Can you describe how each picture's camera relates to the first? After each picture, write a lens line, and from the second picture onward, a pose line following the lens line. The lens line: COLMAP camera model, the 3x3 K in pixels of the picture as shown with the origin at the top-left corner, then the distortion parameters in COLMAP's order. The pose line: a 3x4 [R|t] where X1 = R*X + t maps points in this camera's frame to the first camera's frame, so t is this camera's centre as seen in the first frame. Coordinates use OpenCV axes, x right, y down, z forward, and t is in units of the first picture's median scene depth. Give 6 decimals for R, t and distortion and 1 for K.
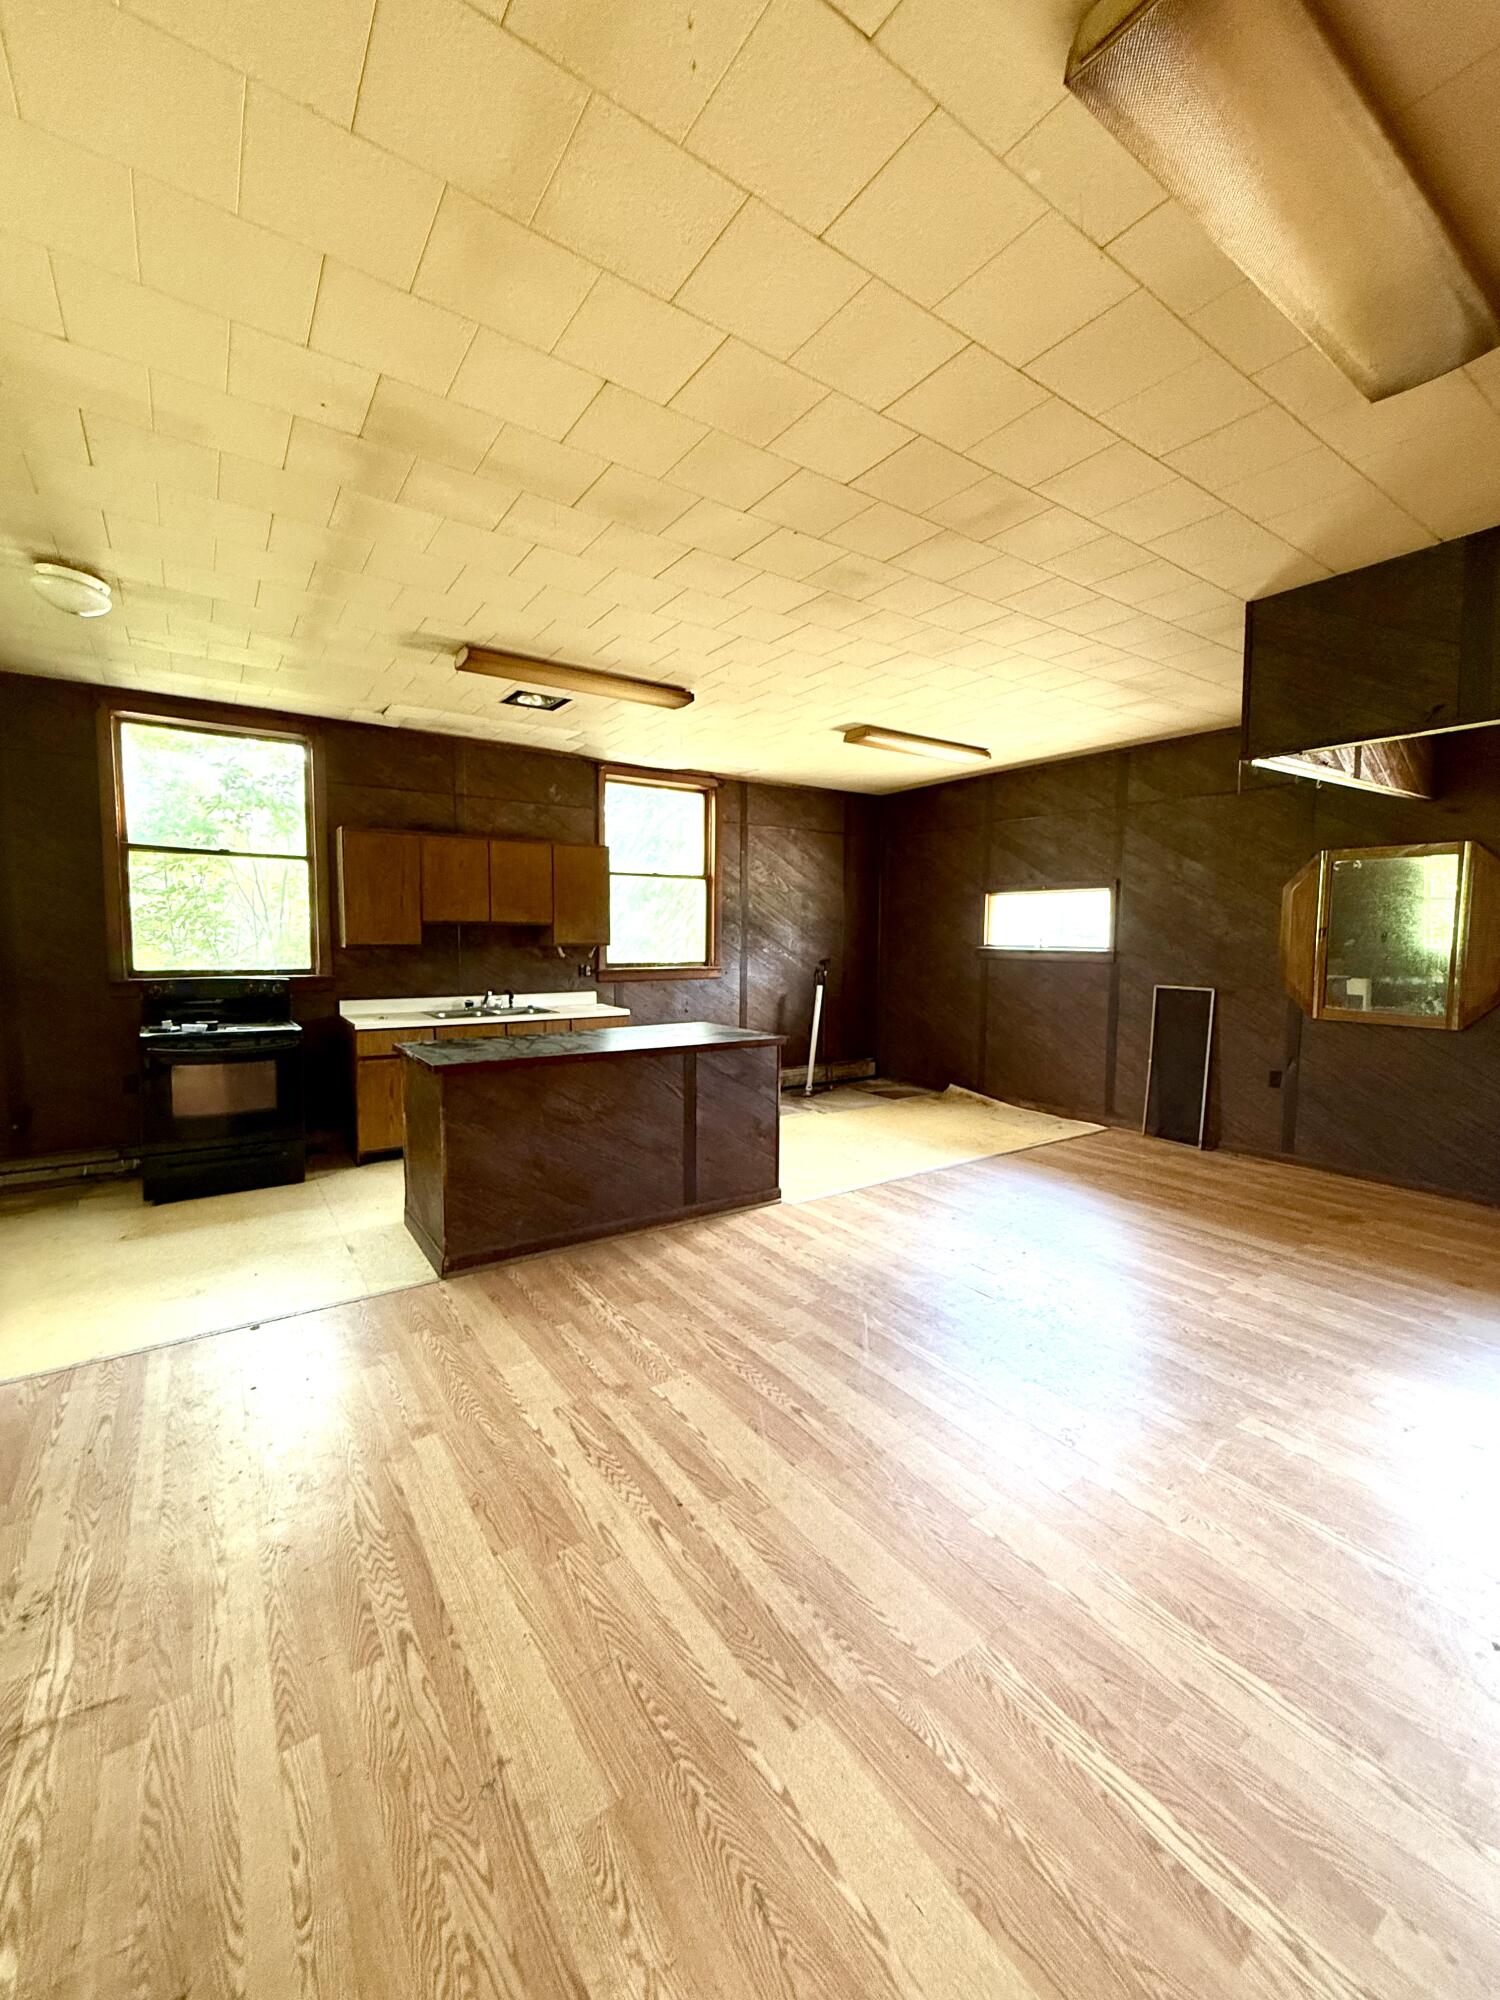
lens RADIAL K [[798.6, 0, 751.4], [0, 798.6, 999.8], [0, 0, 1]] dist [-0.002300, 0.000449]
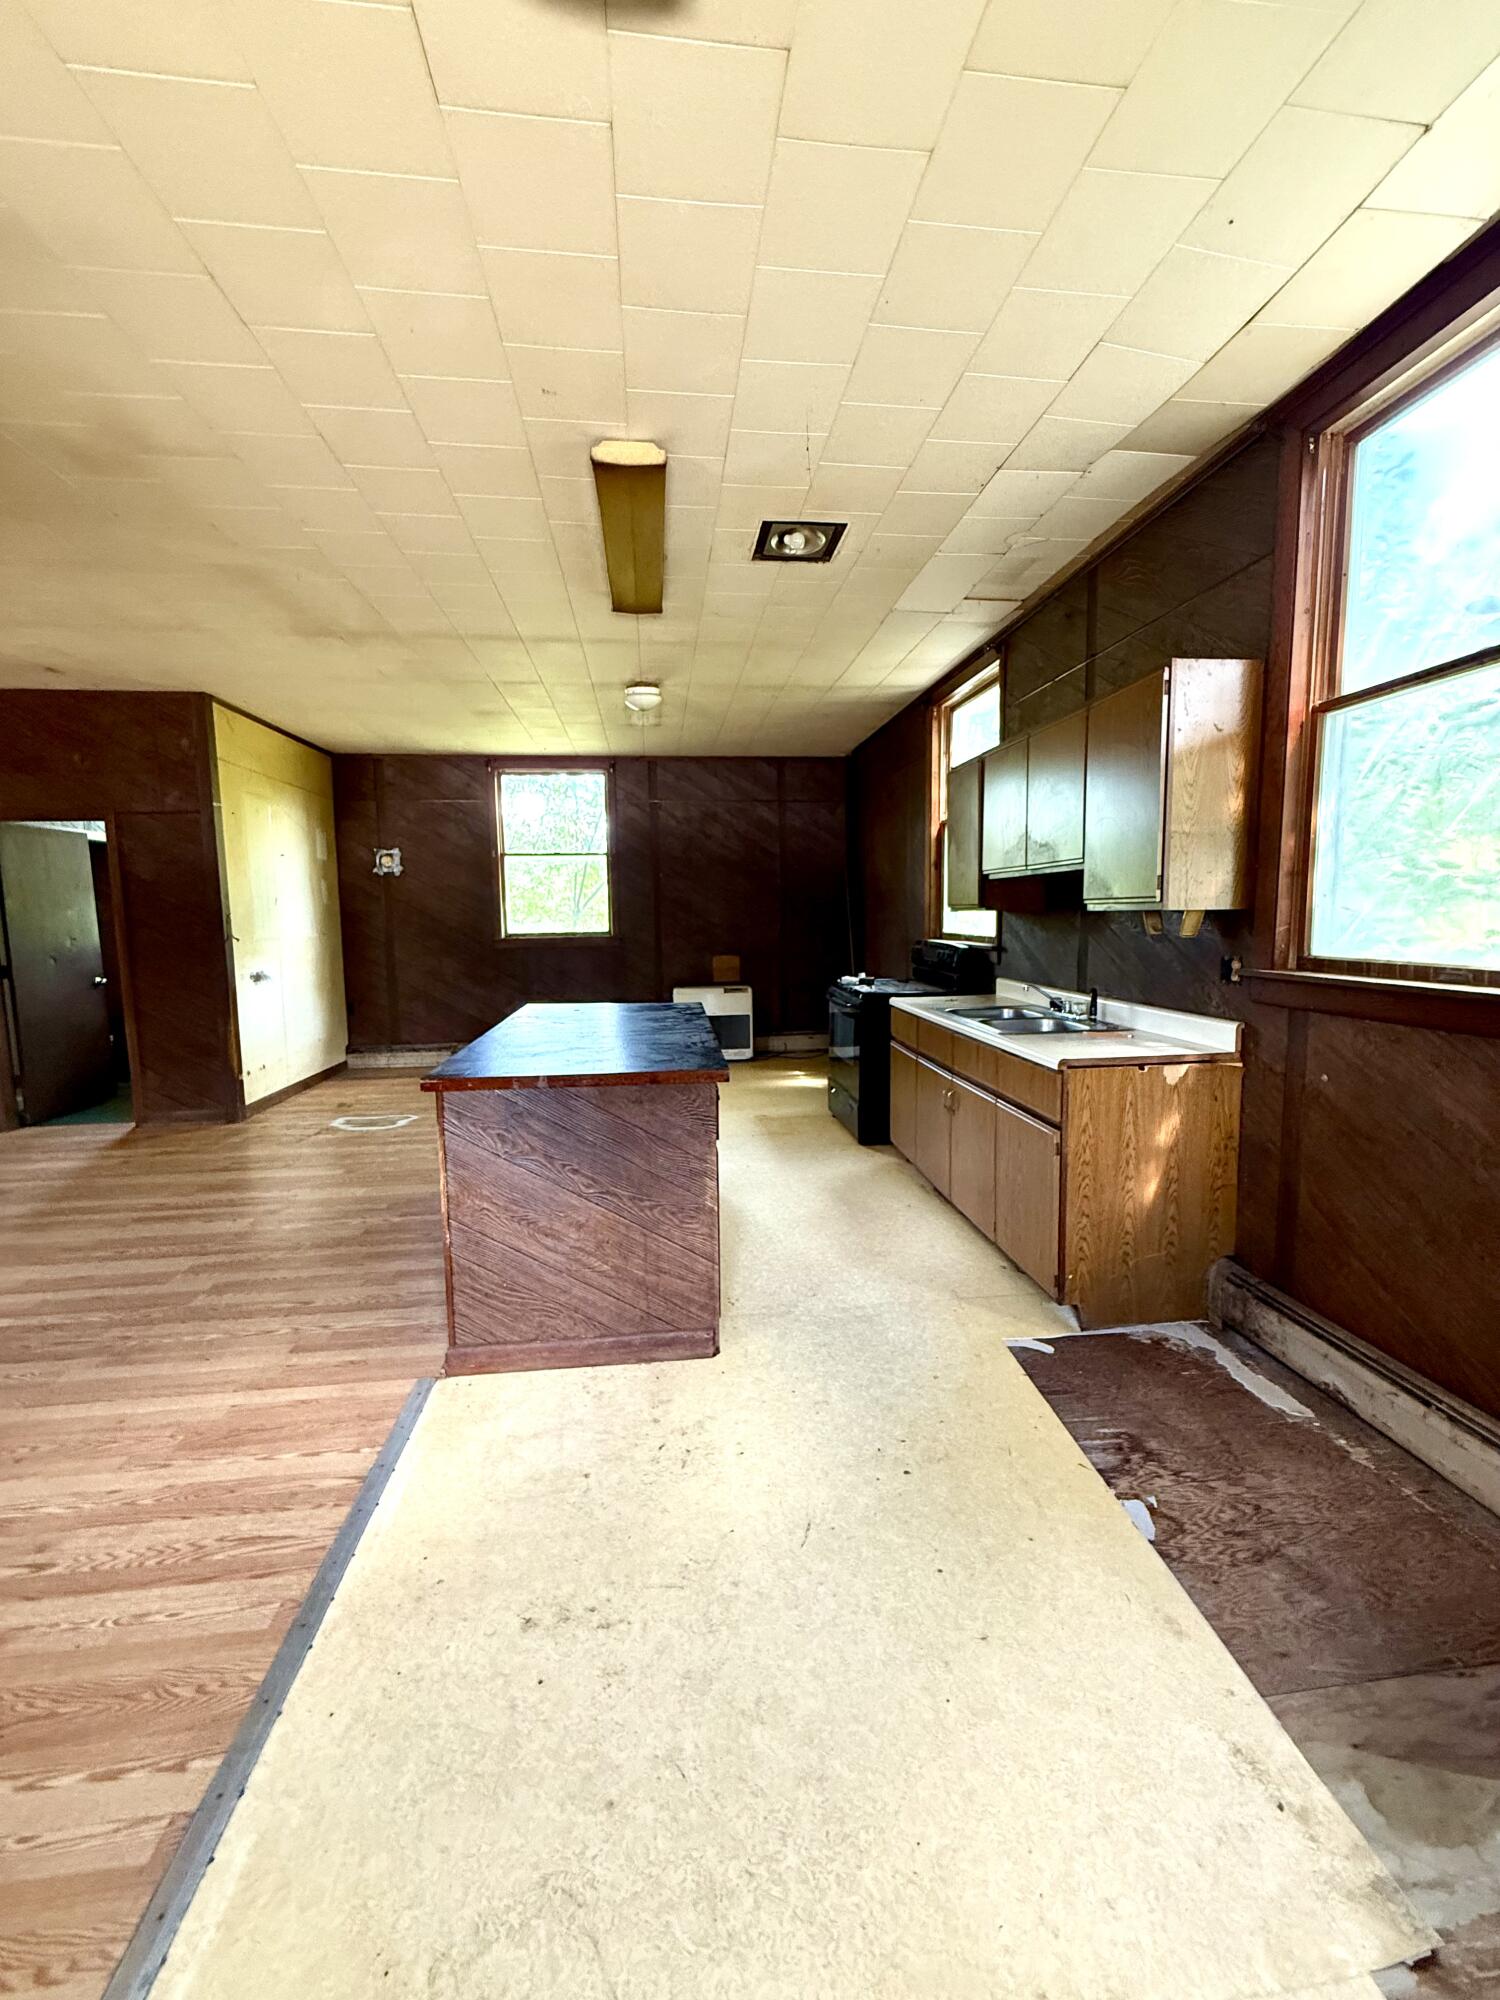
lens RADIAL K [[798.6, 0, 753.3], [0, 798.6, 996.5], [0, 0, 1]] dist [-0.002300, 0.000449]
pose [[-0.466300, 0.091238, -0.879909, 0.526647], [-0.062268, 0.988815, 0.135530, -0.120642], [0.882432, 0.117988, -0.455403, 1.864515]]
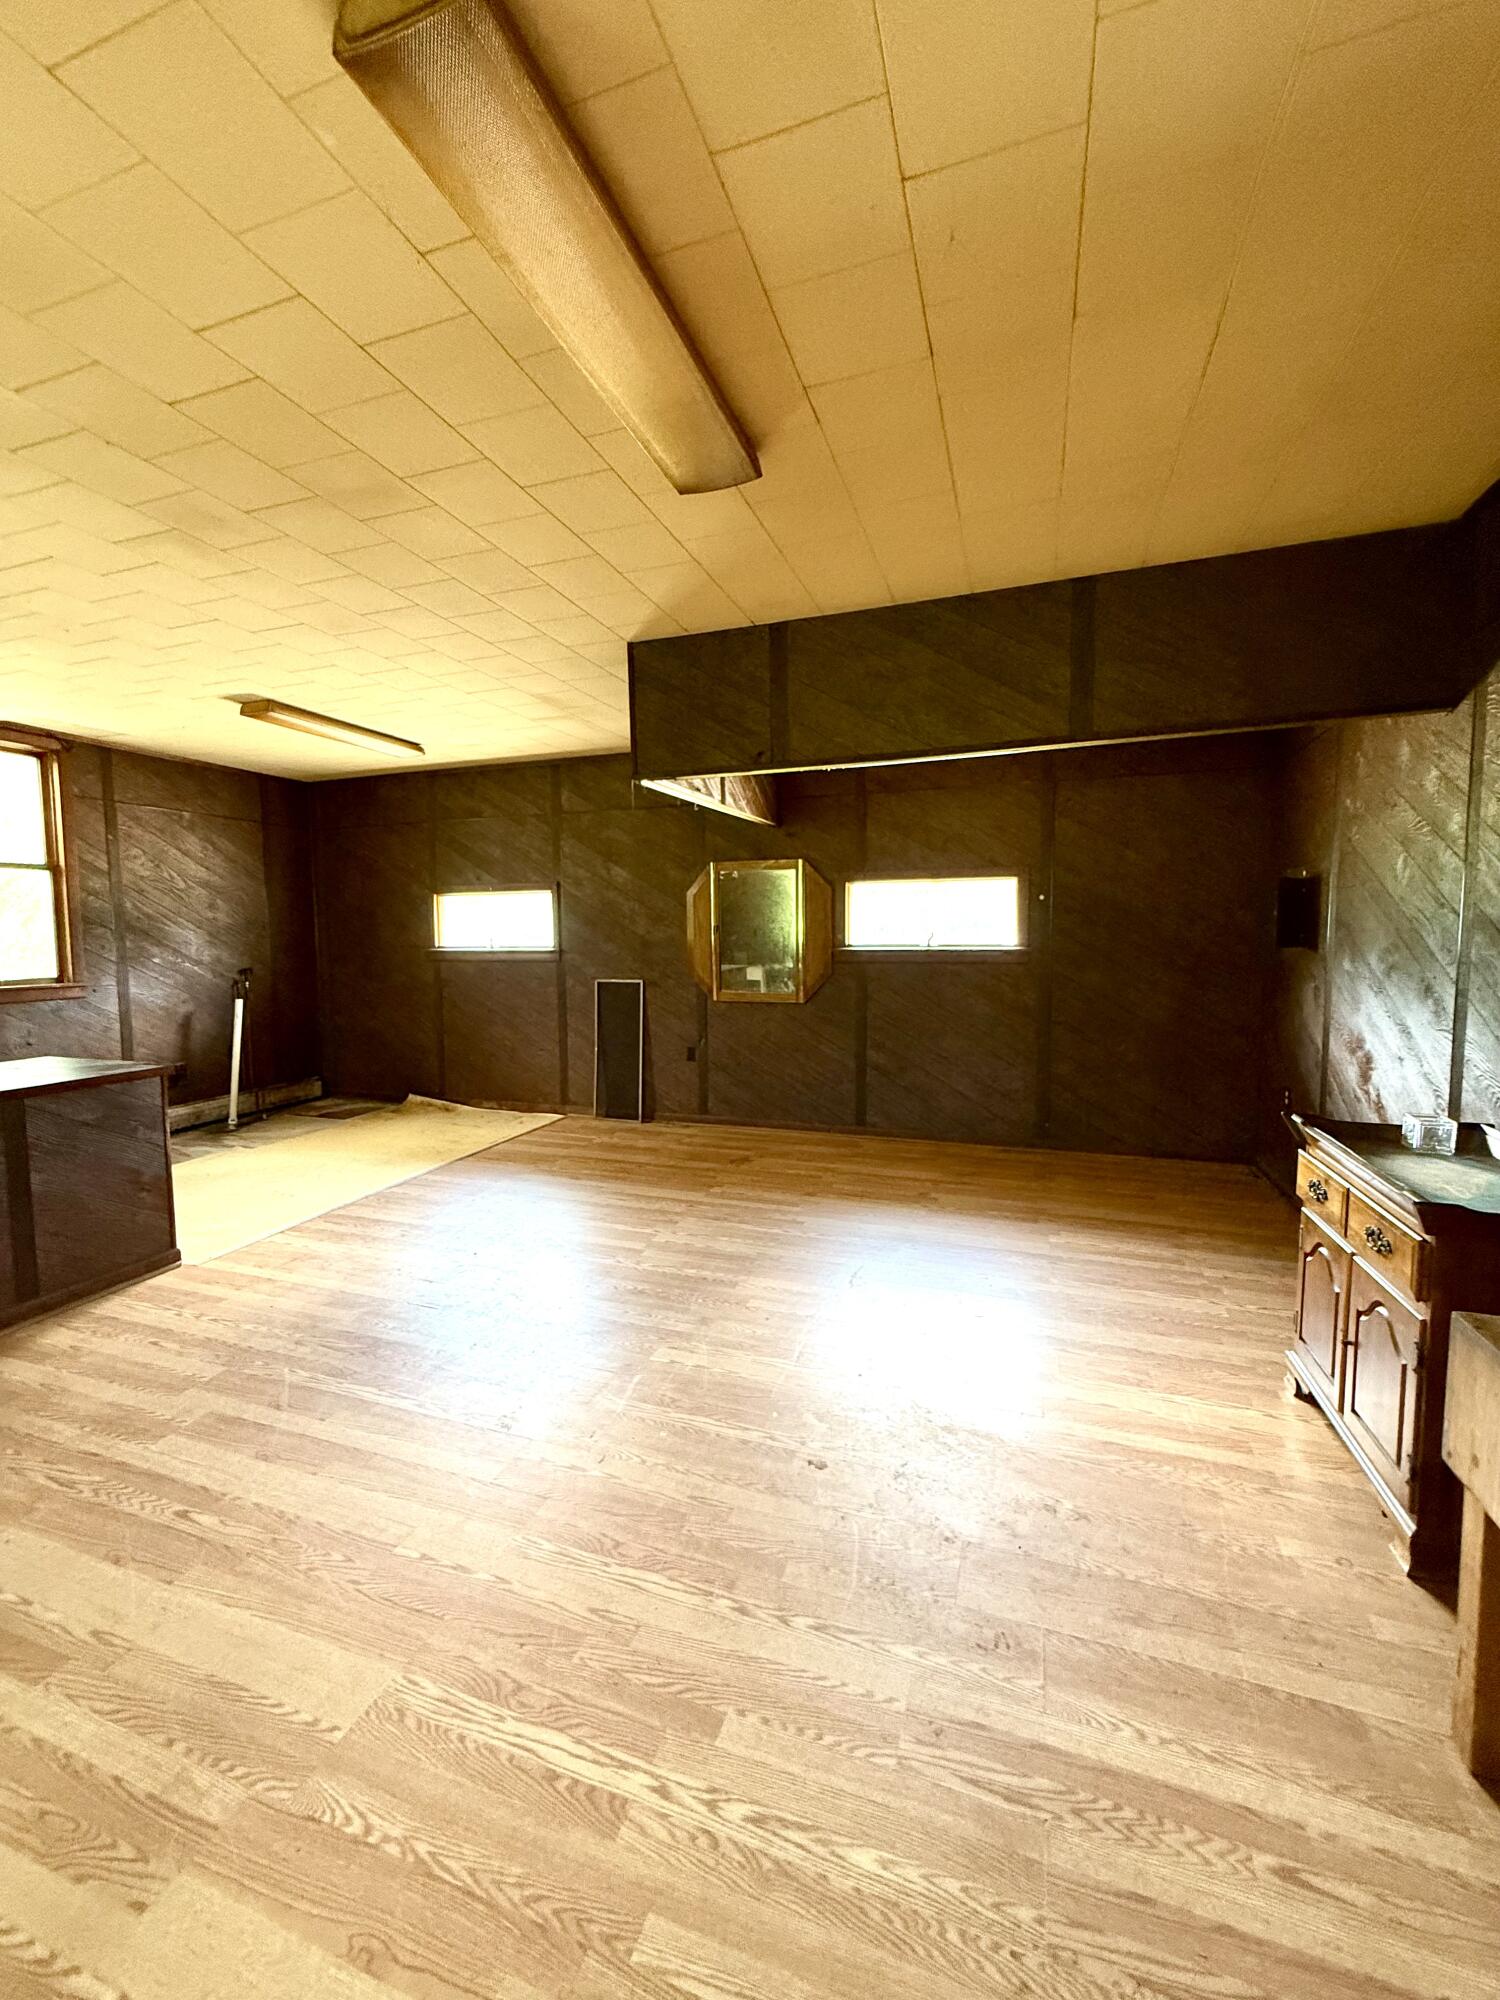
lens RADIAL K [[798.6, 0, 753.6], [0, 798.6, 999.7], [0, 0, 1]] dist [-0.002300, 0.000449]
pose [[0.806220, -0.063169, 0.588234, 0.061480], [0.064239, 0.997752, 0.019101, 0.003632], [-0.588118, 0.022388, 0.808465, -0.021724]]
